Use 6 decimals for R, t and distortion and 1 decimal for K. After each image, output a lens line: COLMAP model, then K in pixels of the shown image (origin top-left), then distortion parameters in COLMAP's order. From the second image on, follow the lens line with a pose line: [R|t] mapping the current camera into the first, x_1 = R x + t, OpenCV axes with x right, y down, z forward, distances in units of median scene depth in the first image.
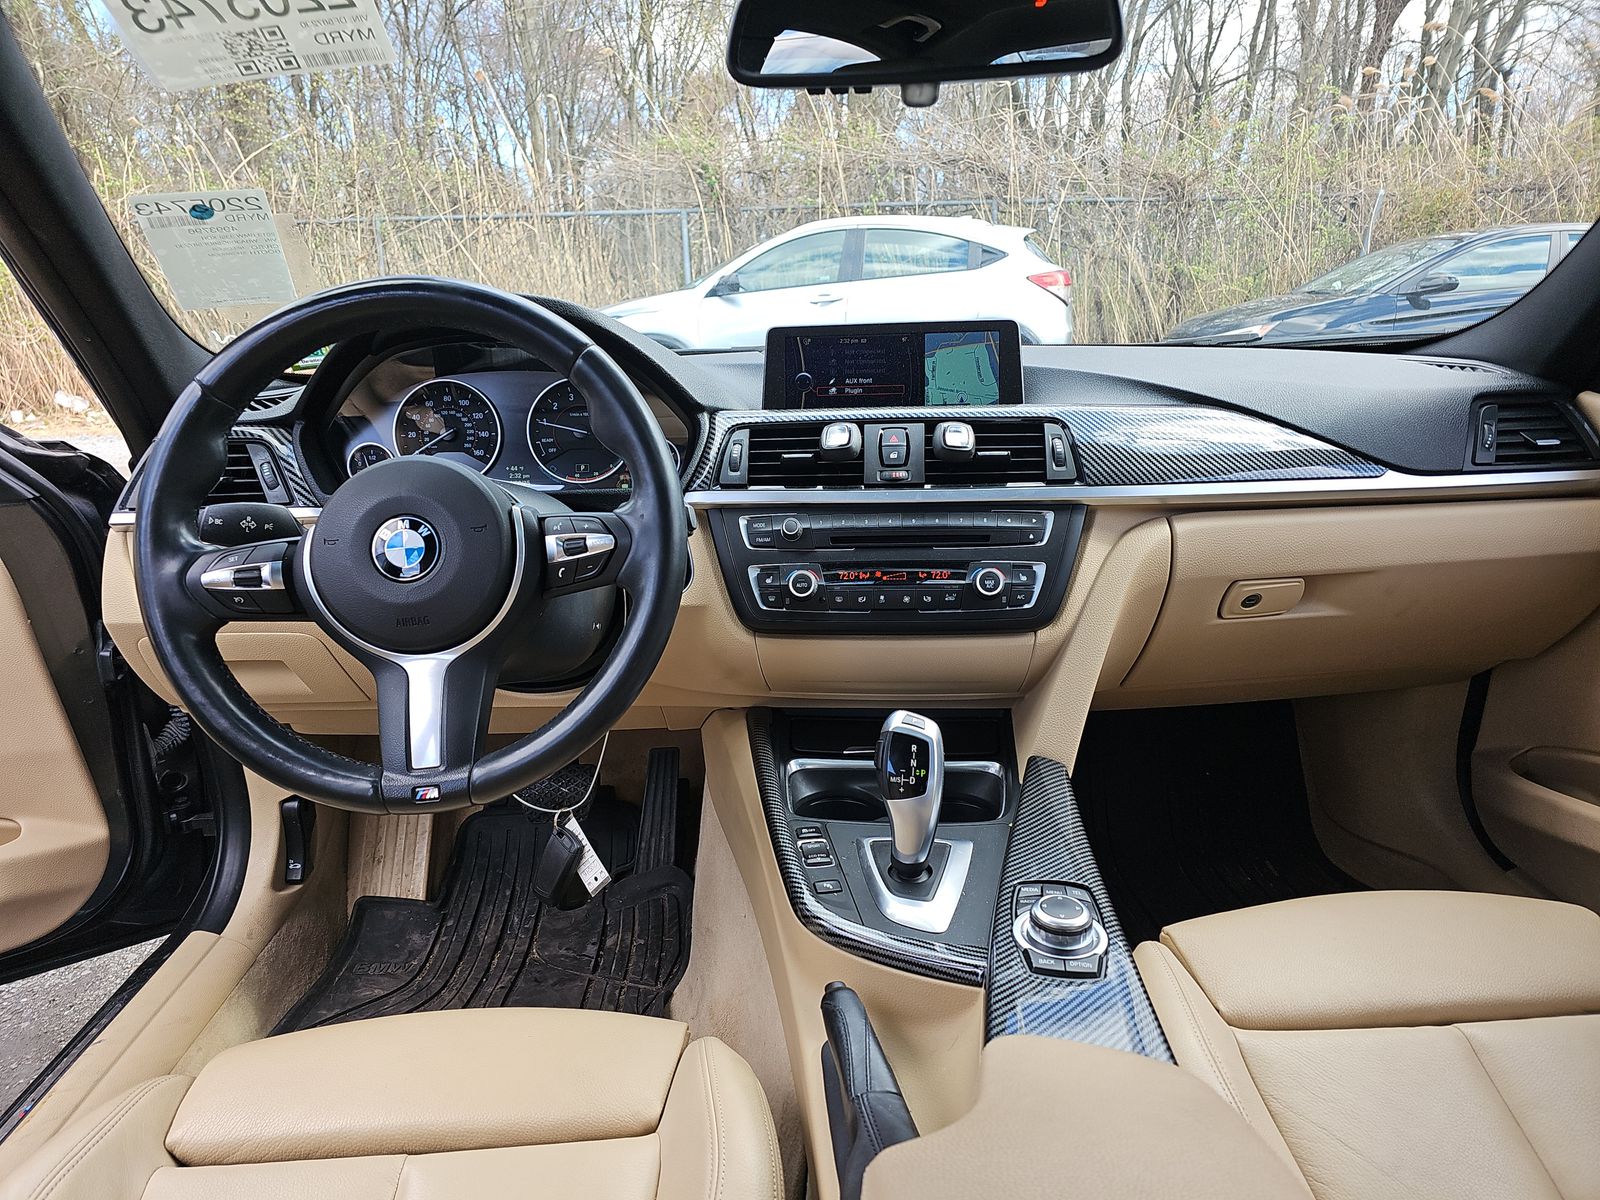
lens RADIAL K [[1036.5, 0, 800.0], [0, 1036.5, 600.0], [0, 0, 1]] dist [0.043702, -0.048636]
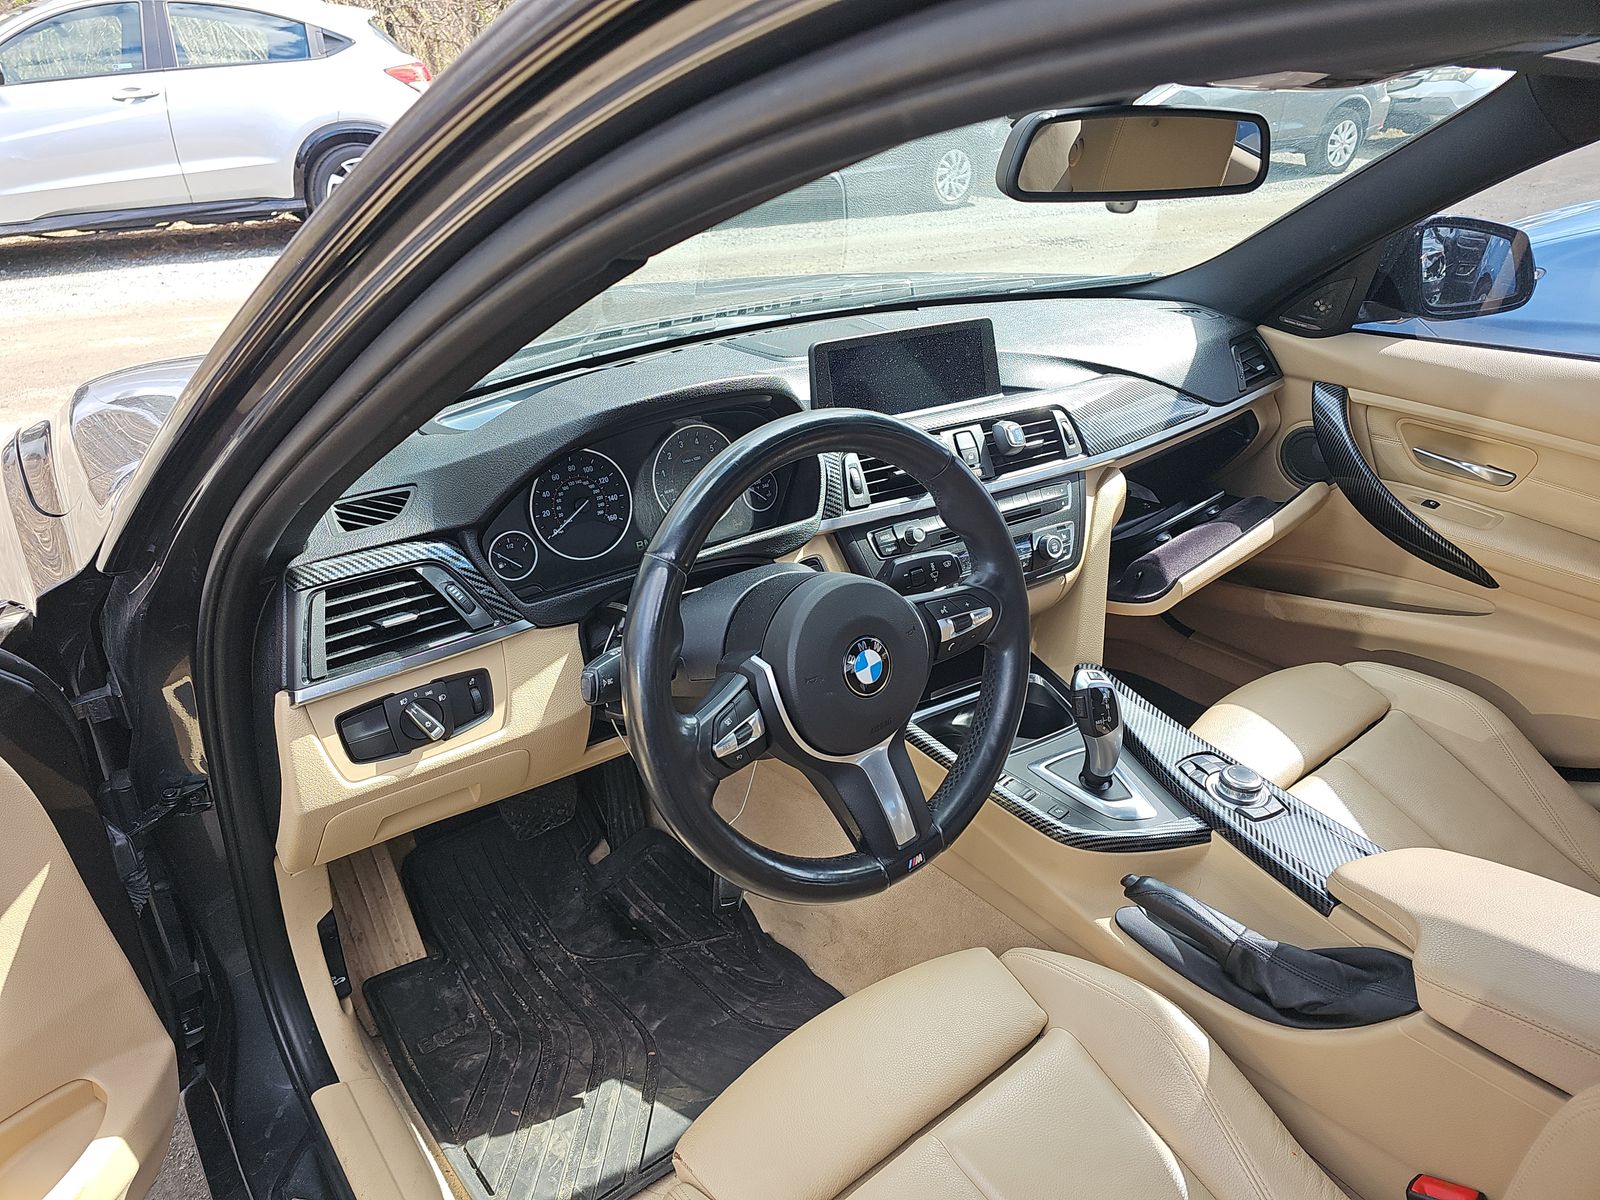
lens RADIAL K [[1036.5, 0, 800.0], [0, 1036.5, 600.0], [0, 0, 1]] dist [0.043702, -0.048636]
pose [[0.812904, -0.246112, 0.527841, -0.696987], [0.140886, 0.962506, 0.231806, -0.267595], [-0.565100, -0.114071, 0.817099, 0.100530]]
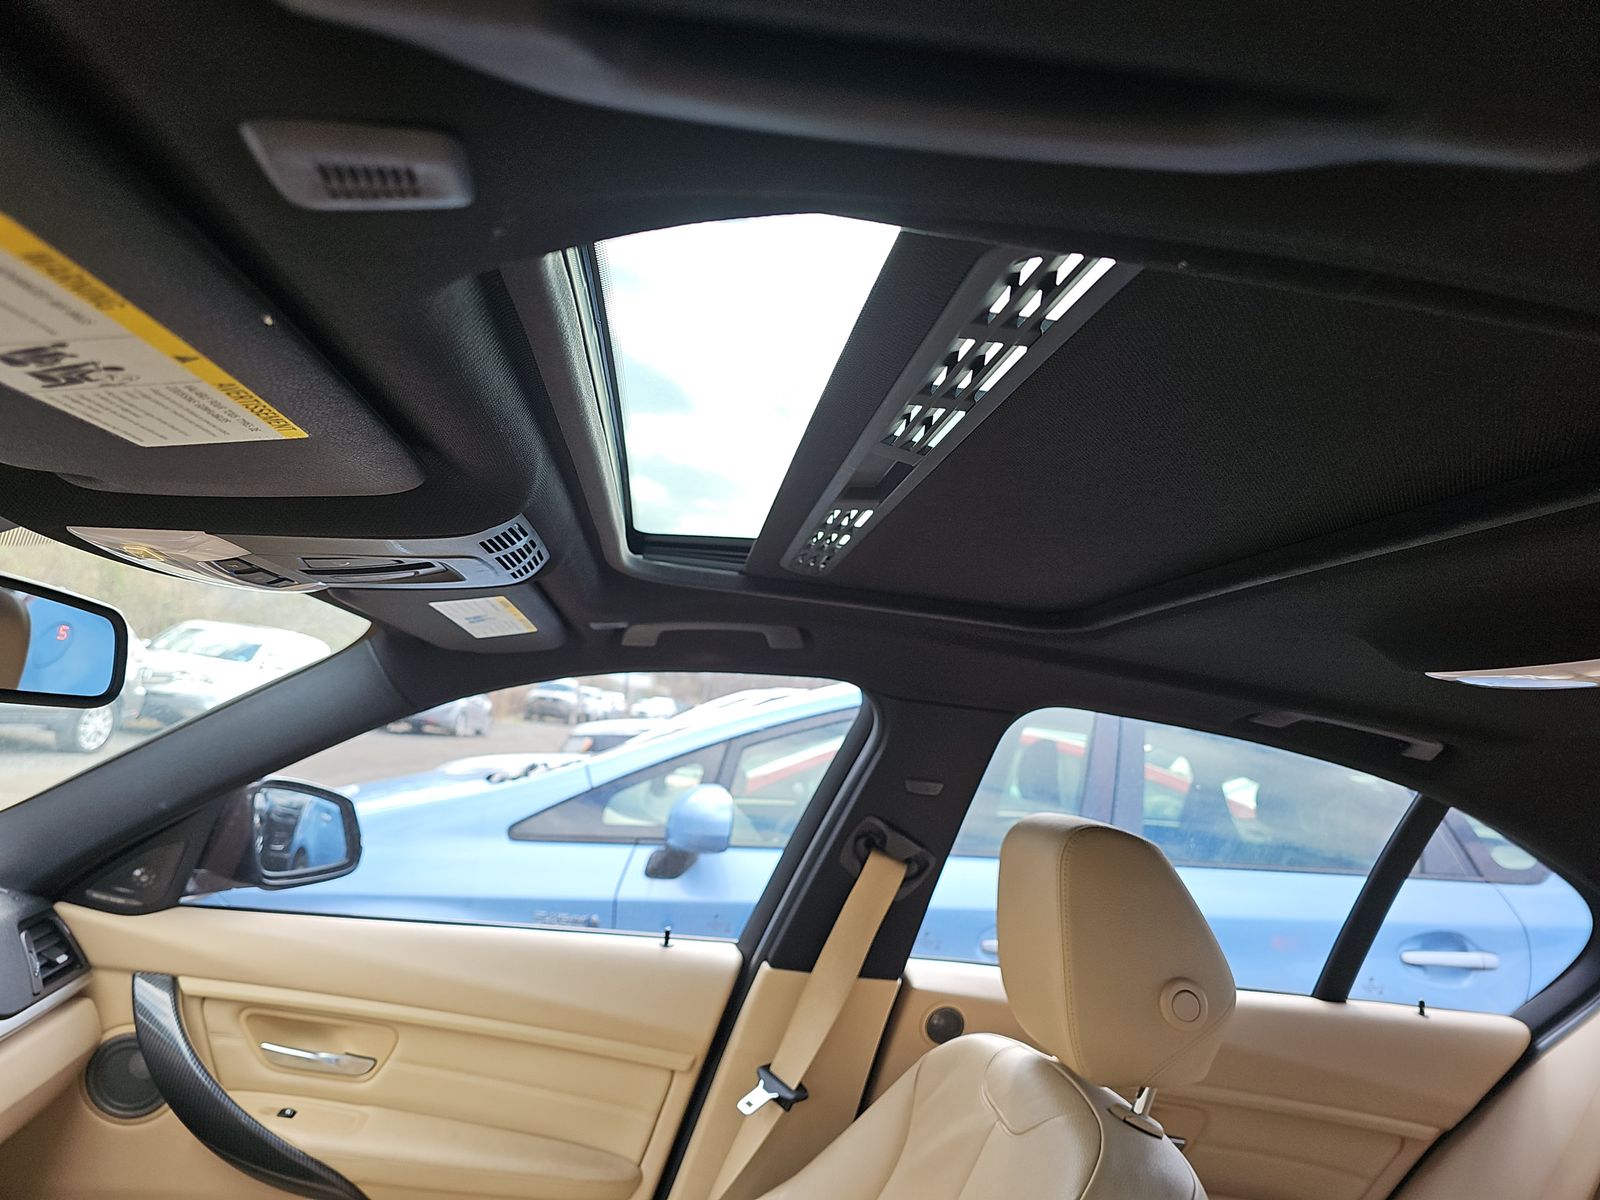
lens RADIAL K [[1036.5, 0, 800.0], [0, 1036.5, 600.0], [0, 0, 1]] dist [0.043702, -0.048636]
pose [[-0.084551, 0.160023, 0.983485, -0.499624], [0.126951, 0.980706, -0.148657, -0.256789], [-0.988299, 0.112286, -0.103235, 0.288416]]
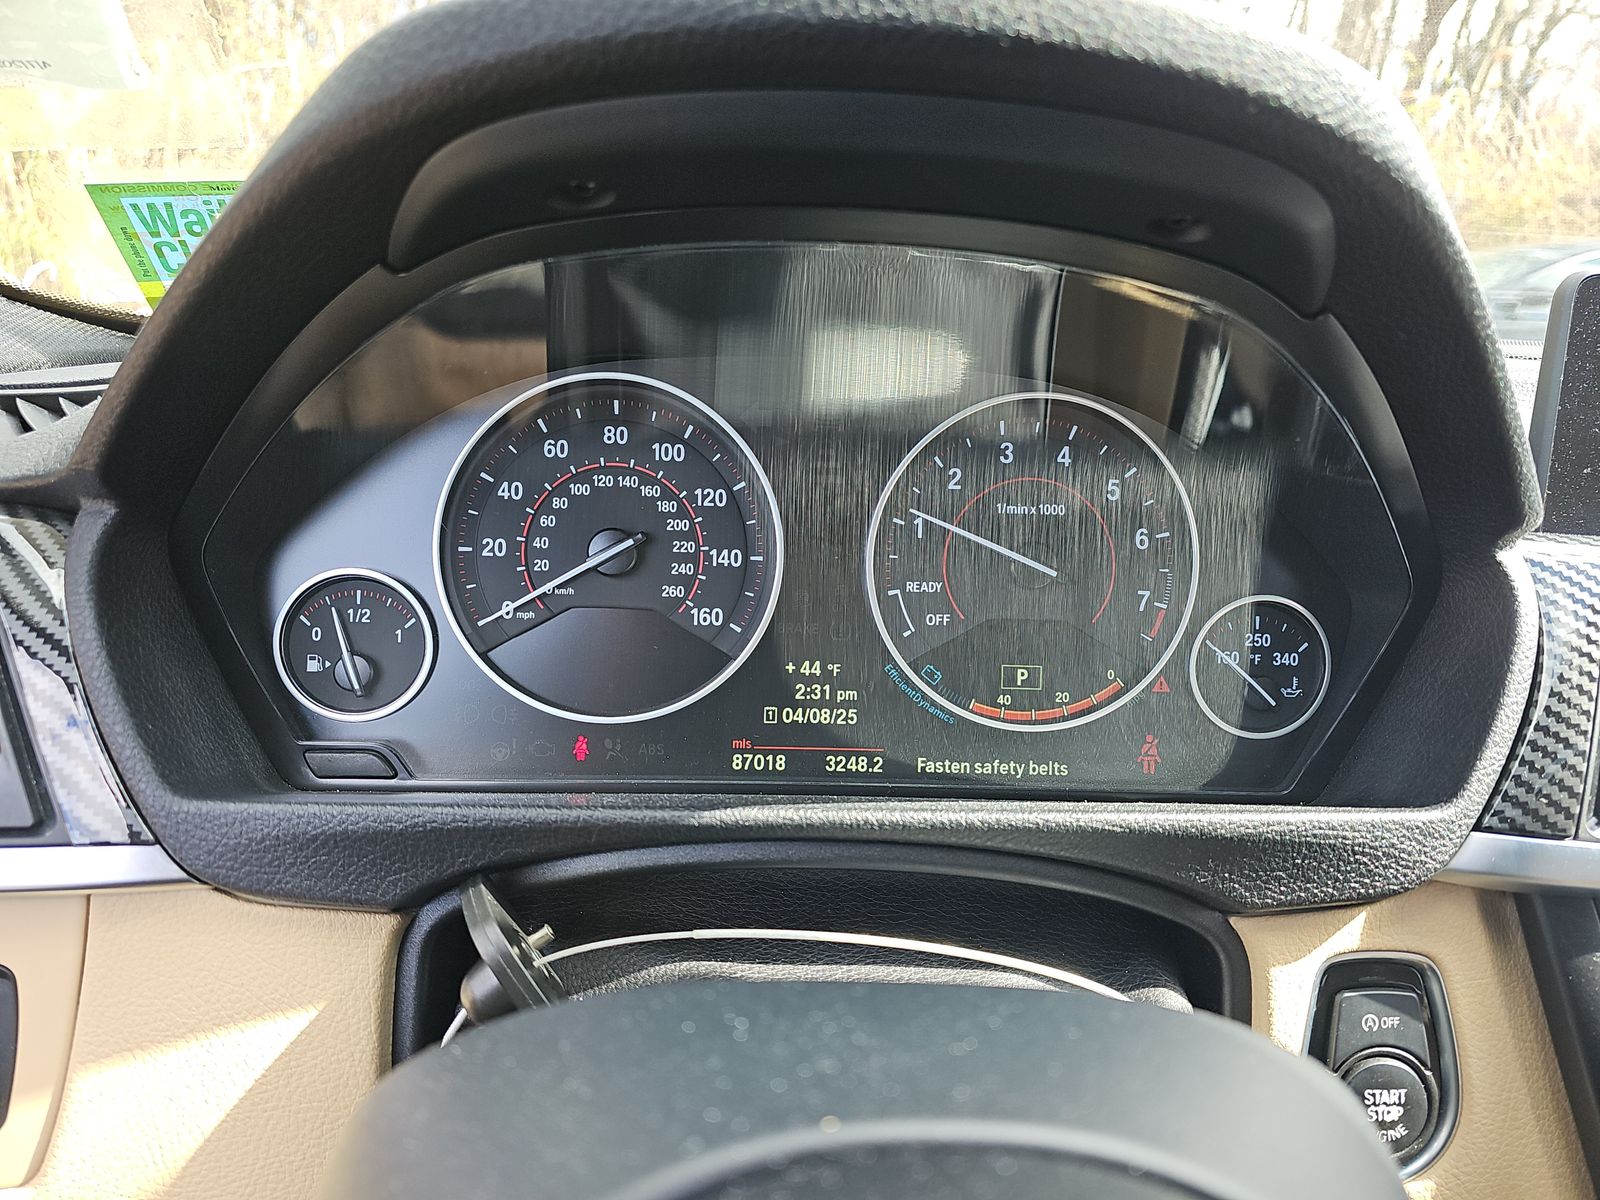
lens RADIAL K [[1036.5, 0, 800.0], [0, 1036.5, 600.0], [0, 0, 1]] dist [0.043702, -0.048636]
pose [[0.997653, 0.057719, 0.036830, -0.292894], [-0.058442, 0.998113, 0.018860, -0.154041], [-0.035672, -0.020968, 0.999144, 0.691266]]
